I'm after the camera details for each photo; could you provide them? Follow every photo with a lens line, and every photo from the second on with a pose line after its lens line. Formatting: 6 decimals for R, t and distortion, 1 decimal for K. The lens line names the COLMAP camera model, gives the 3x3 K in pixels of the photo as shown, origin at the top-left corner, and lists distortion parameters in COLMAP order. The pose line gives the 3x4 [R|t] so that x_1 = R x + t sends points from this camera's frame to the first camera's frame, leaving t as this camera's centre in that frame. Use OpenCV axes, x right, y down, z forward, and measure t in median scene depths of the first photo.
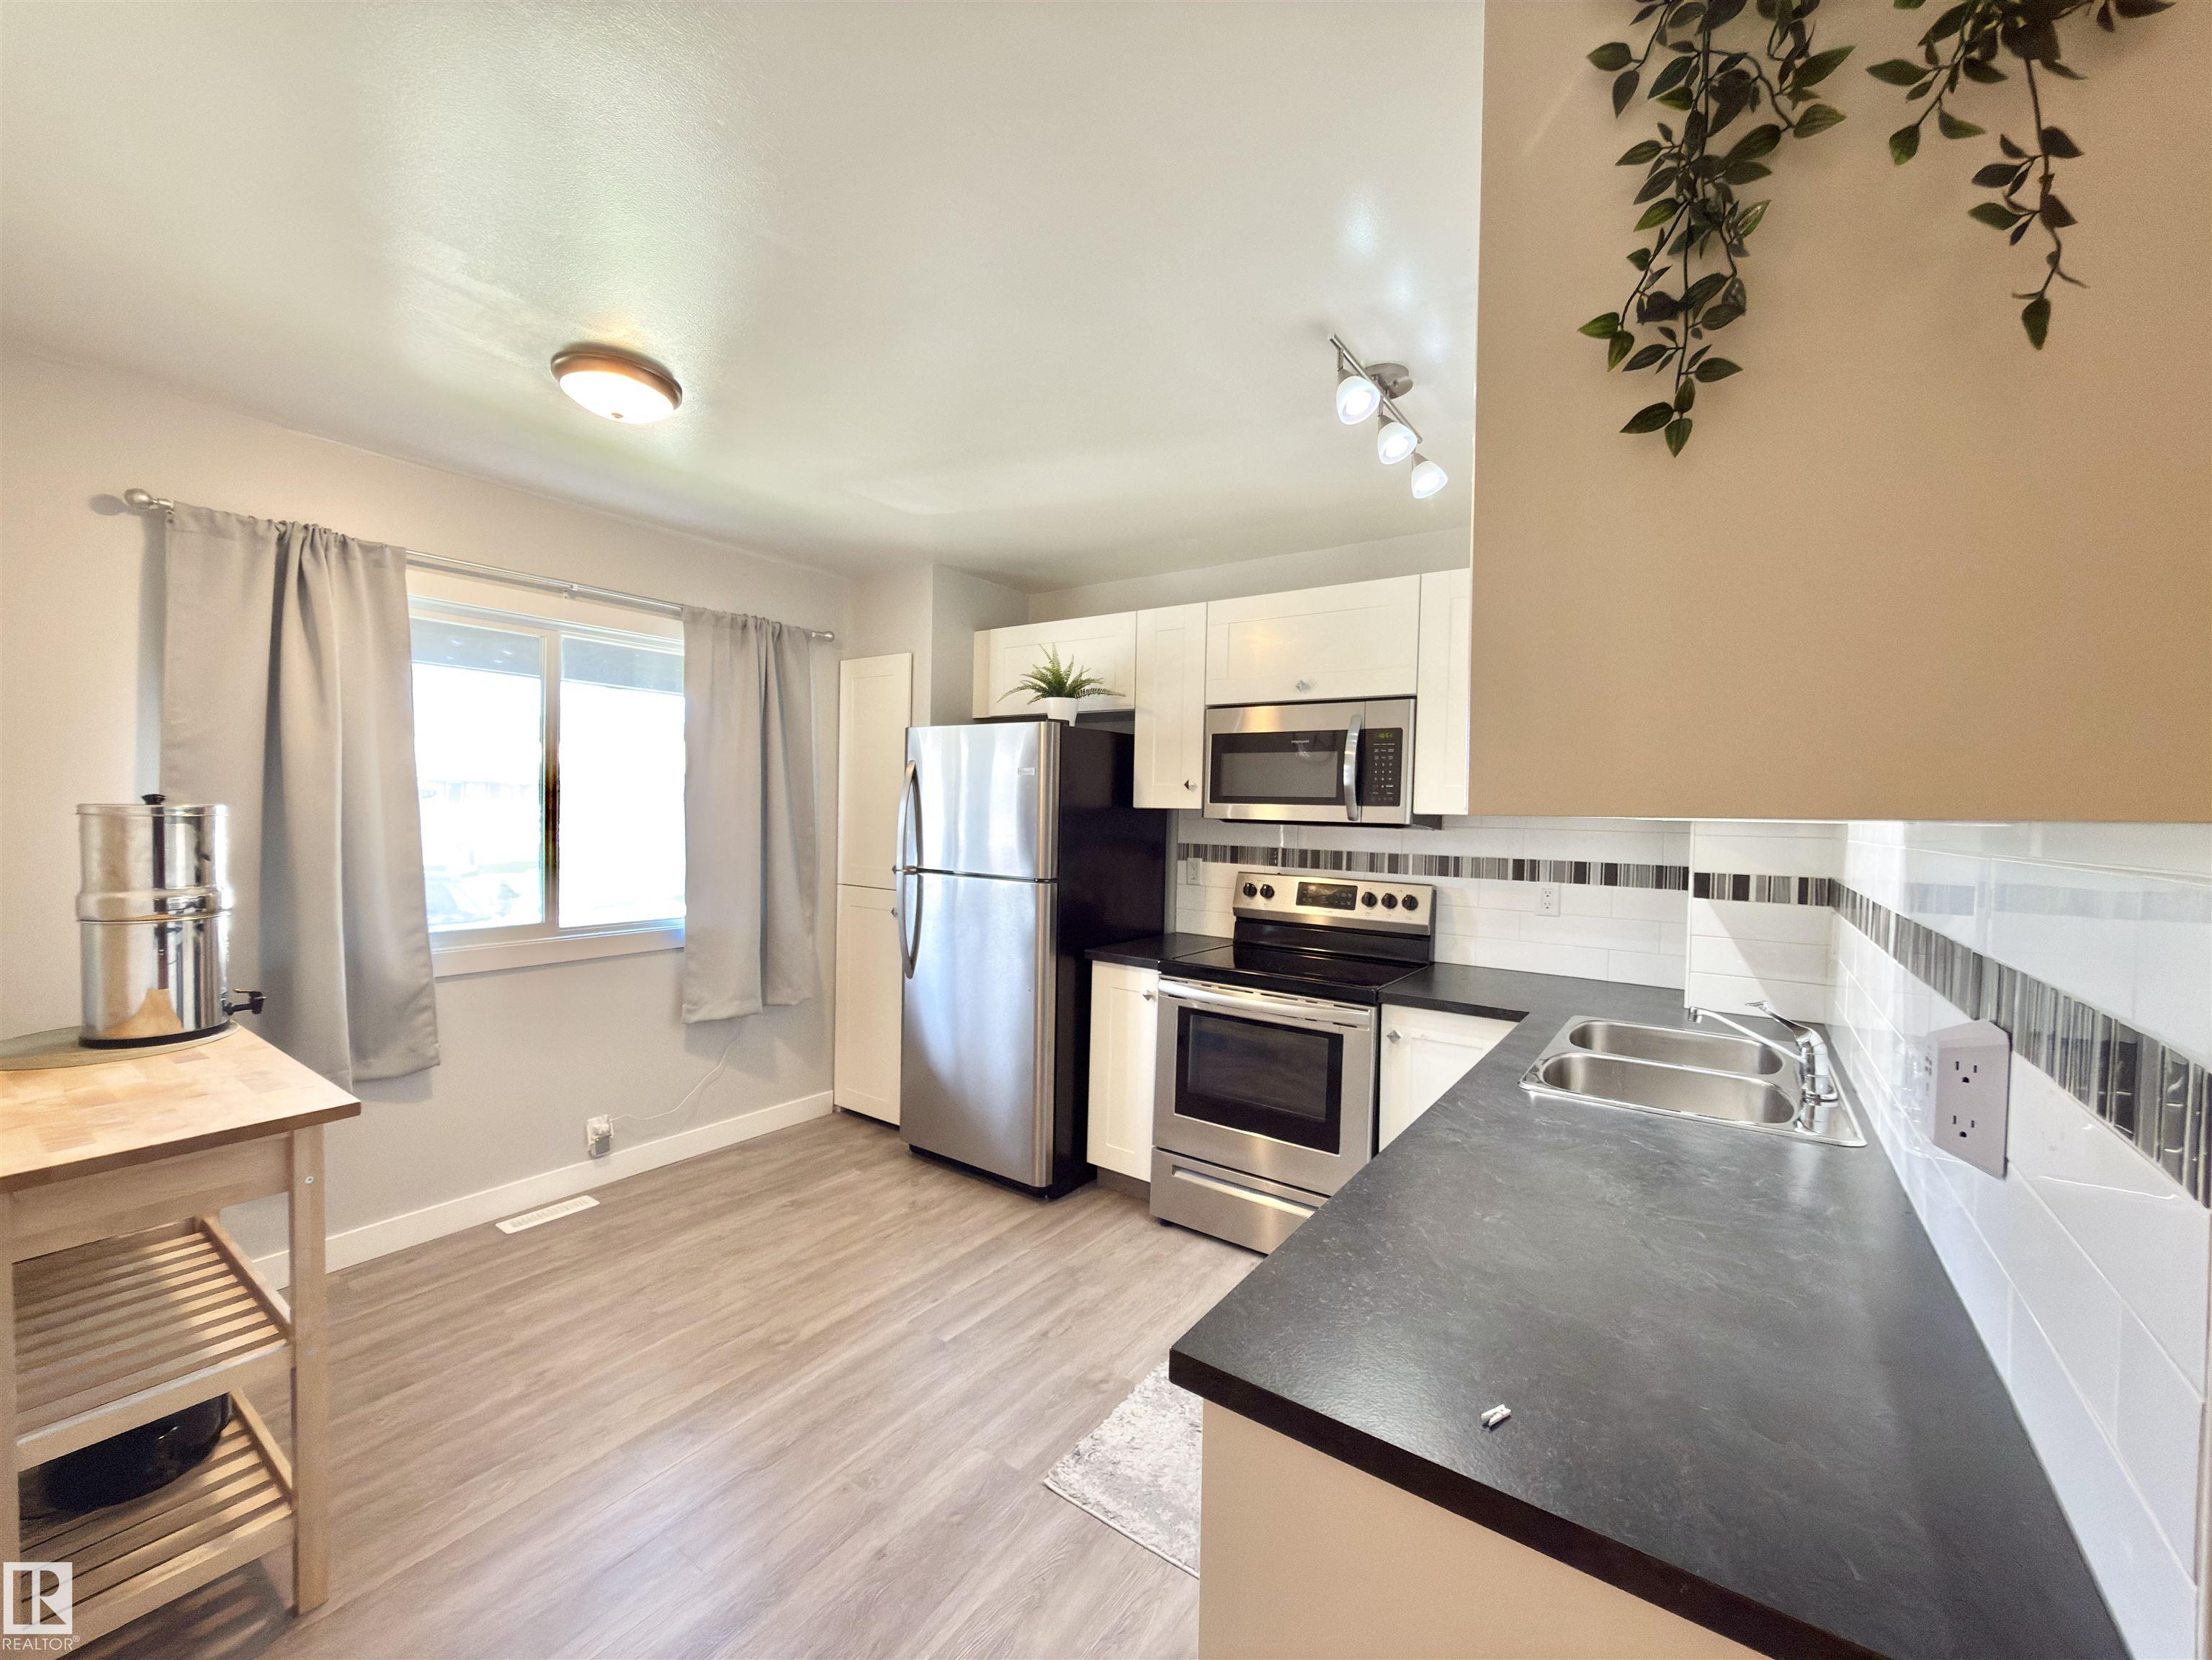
lens RADIAL K [[883.4, 0, 1106.7], [0, 883.4, 829.4], [0, 0, 1]] dist [0.000171, -0.000136]
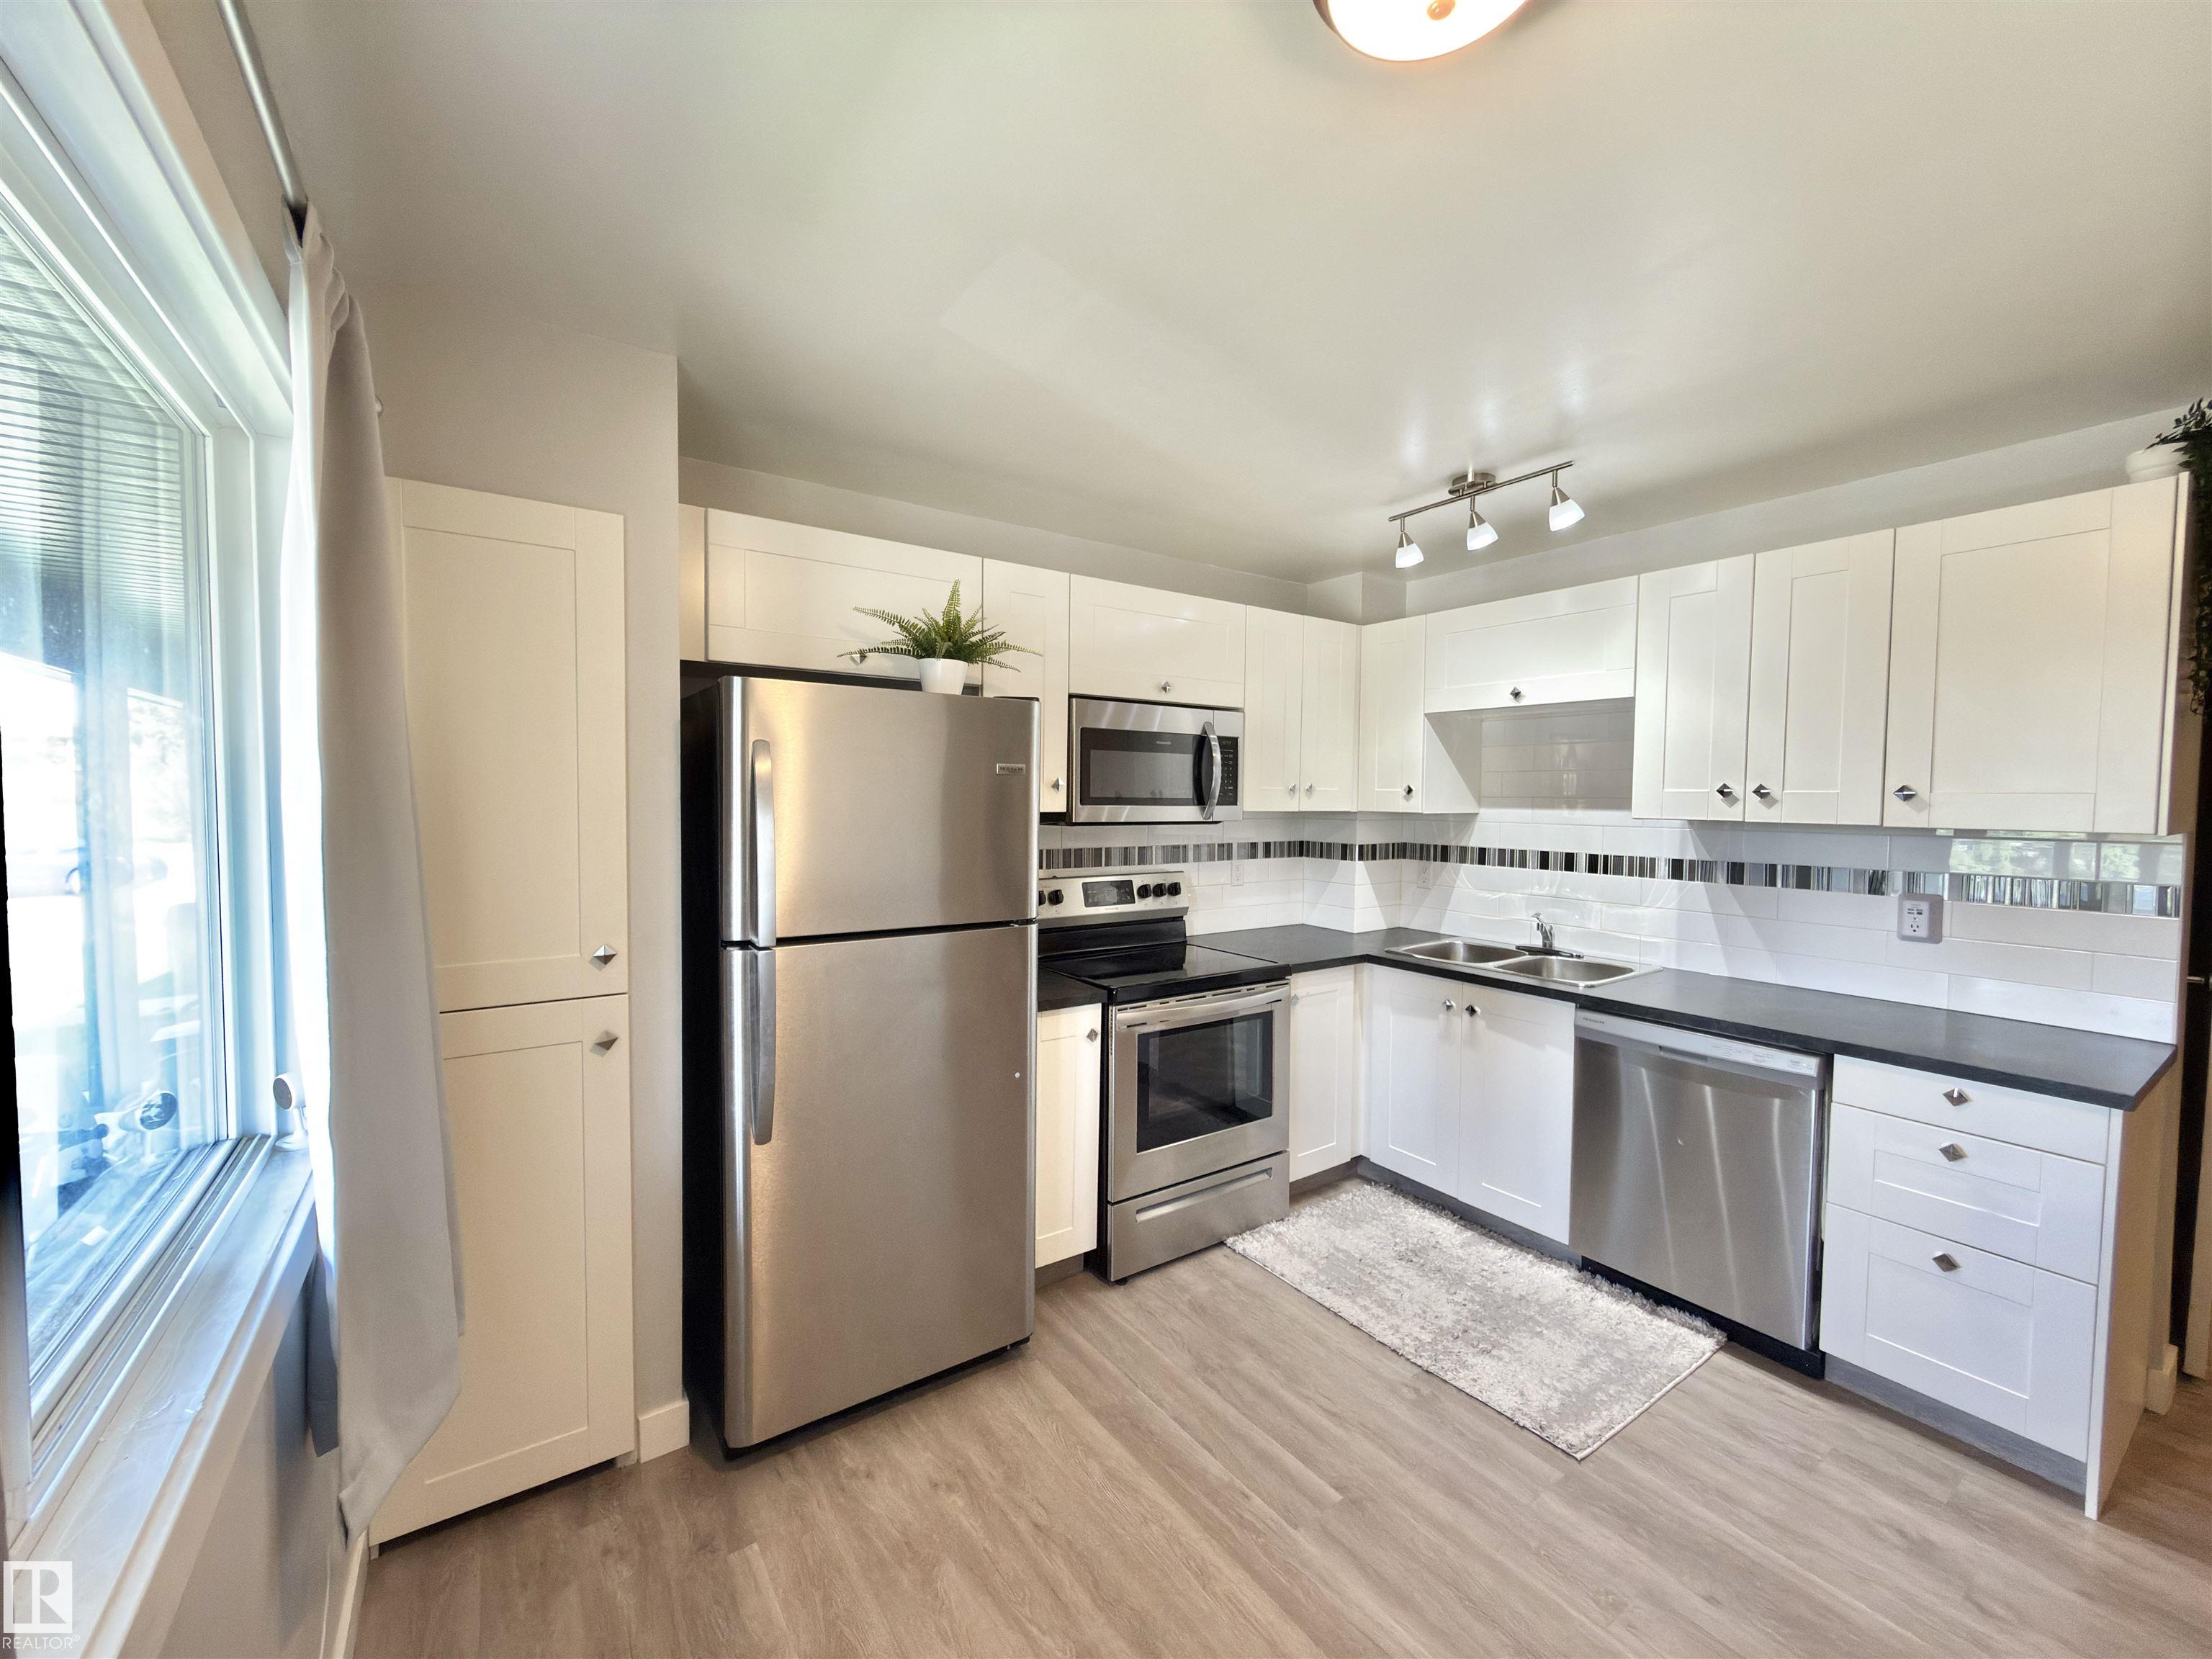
lens RADIAL K [[883.3, 0, 1106.7], [0, 883.3, 828.9], [0, 0, 1]] dist [0.000171, -0.000136]
pose [[0.346438, -0.058622, 0.936239, -0.712102], [0.019535, 0.998280, 0.055278, -0.055243], [-0.937870, -0.000861, 0.346987, 0.676300]]
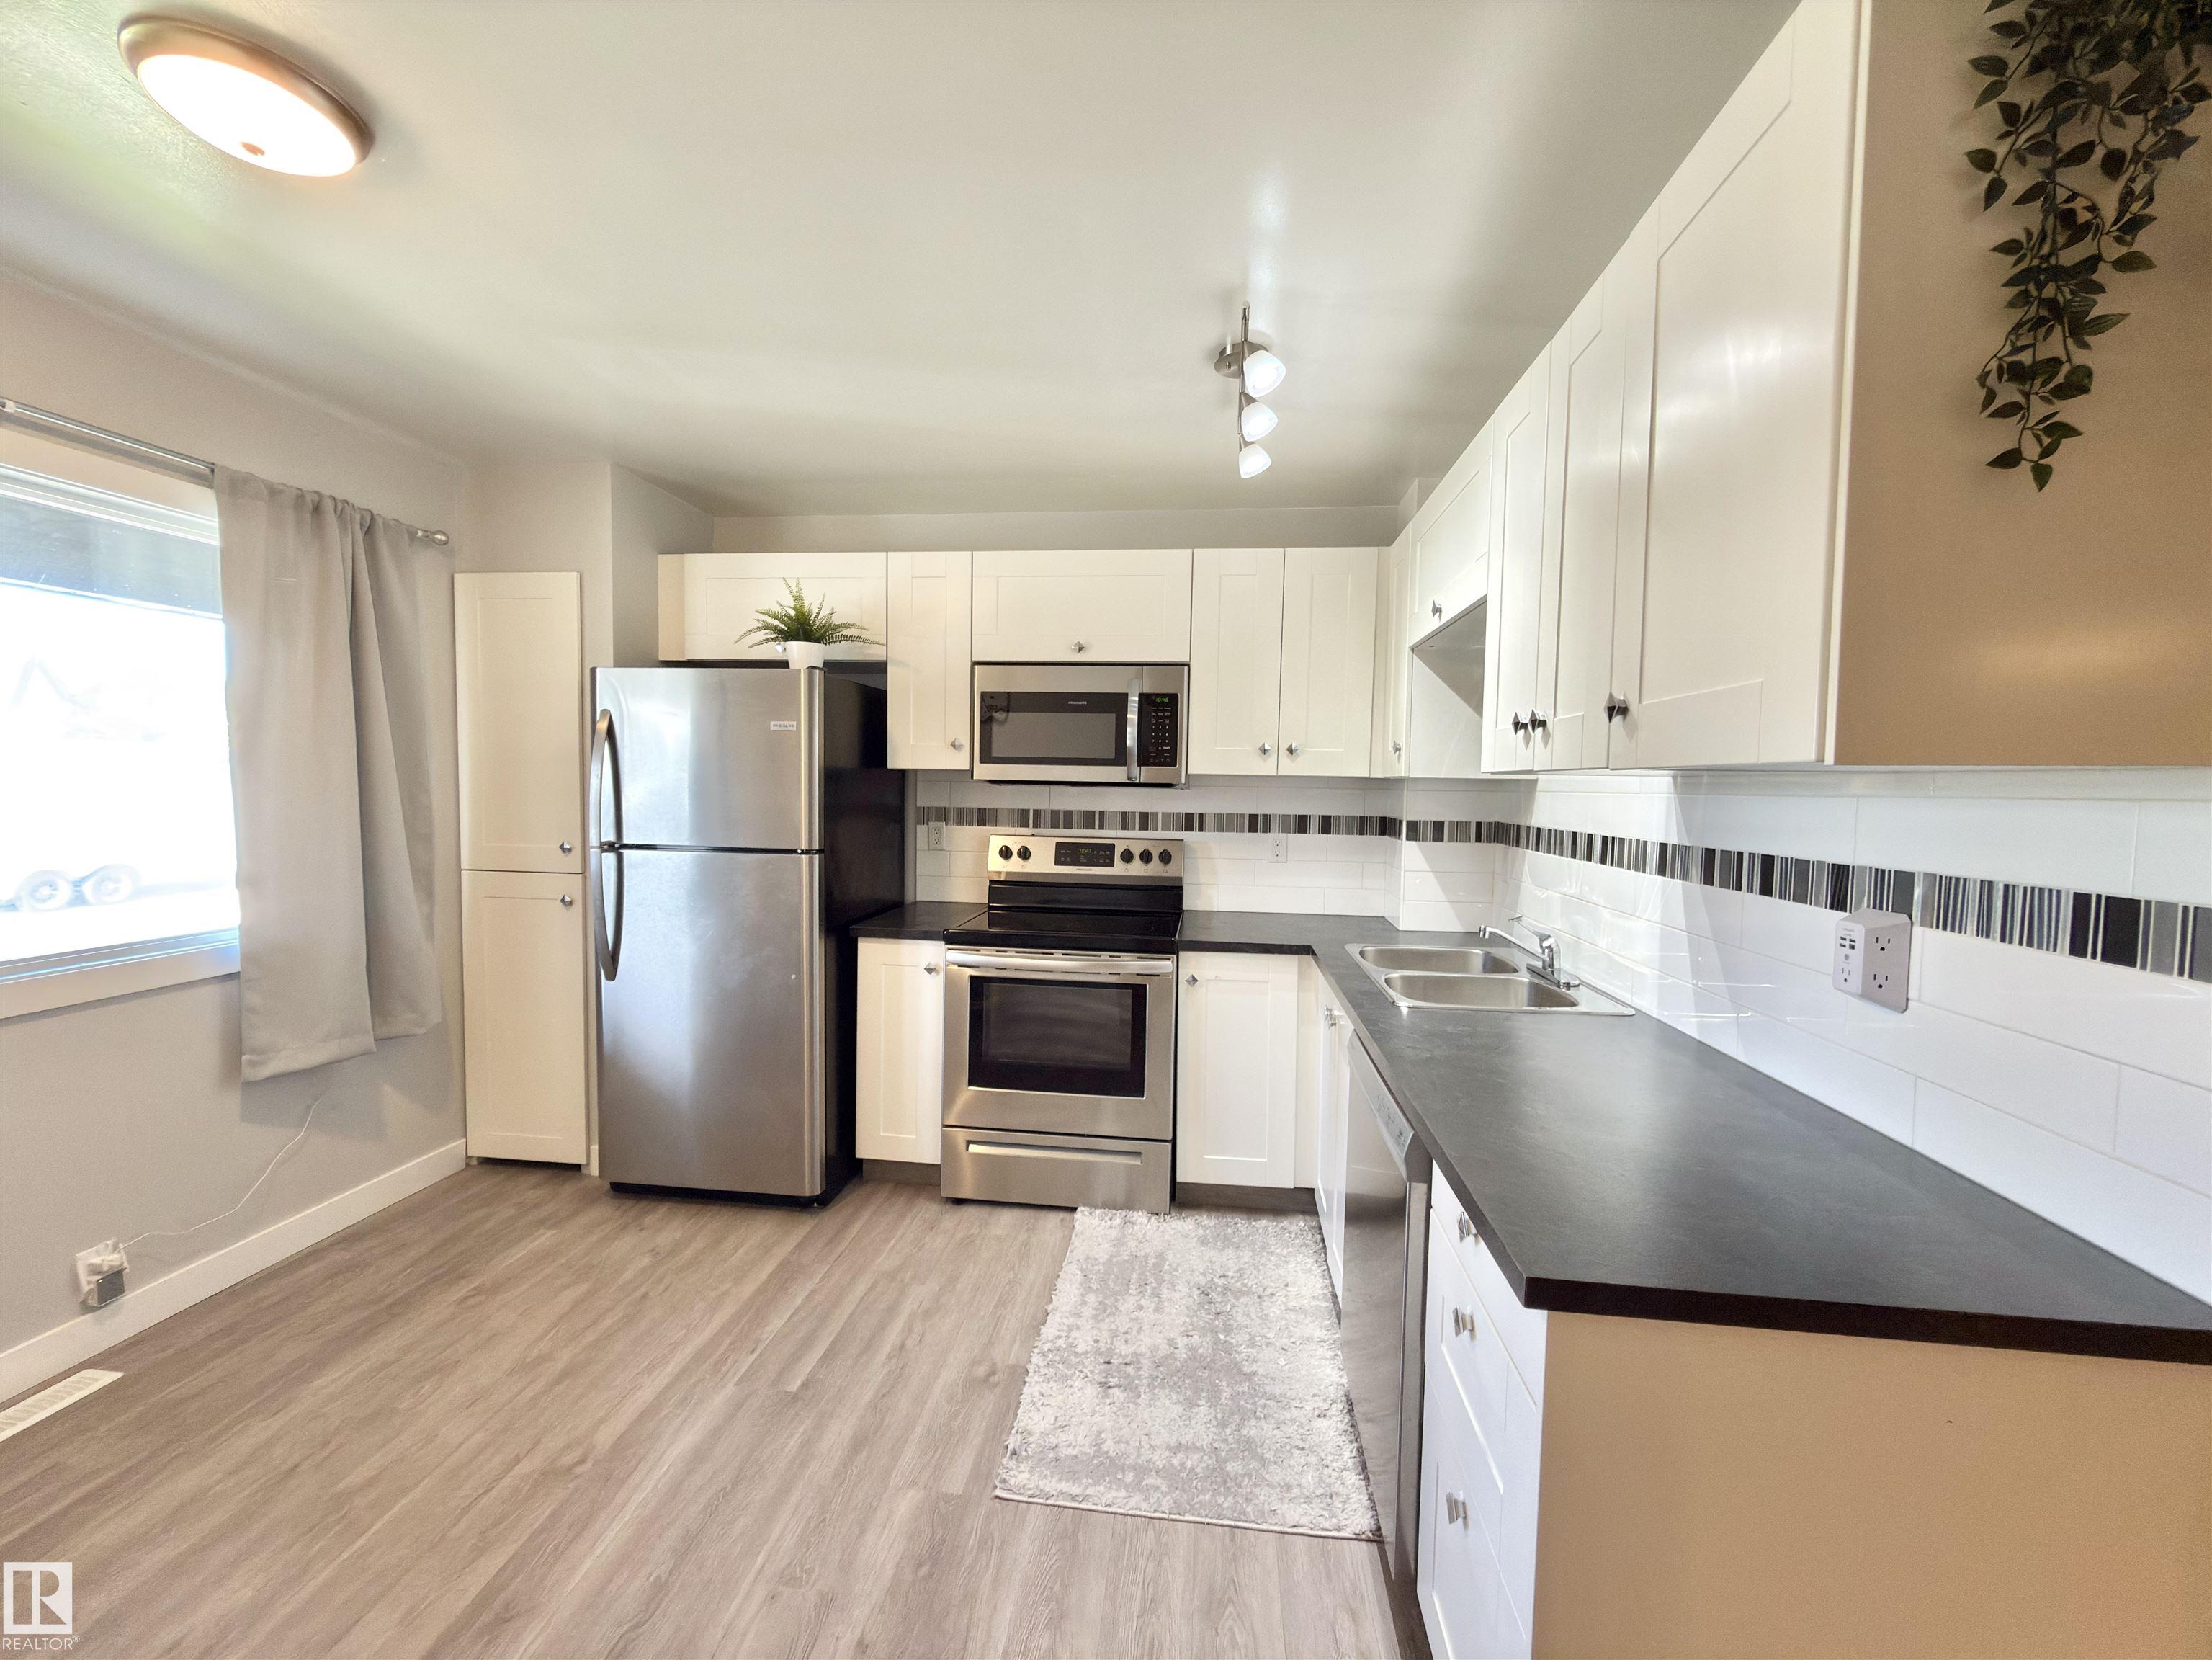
lens RADIAL K [[883.4, 0, 1106.7], [0, 883.4, 829.4], [0, 0, 1]] dist [0.000171, -0.000136]
pose [[0.879631, -0.032875, 0.474518, -0.223262], [0.013611, 0.998940, 0.043976, 0.001212], [-0.475461, -0.032224, 0.879146, 0.087766]]
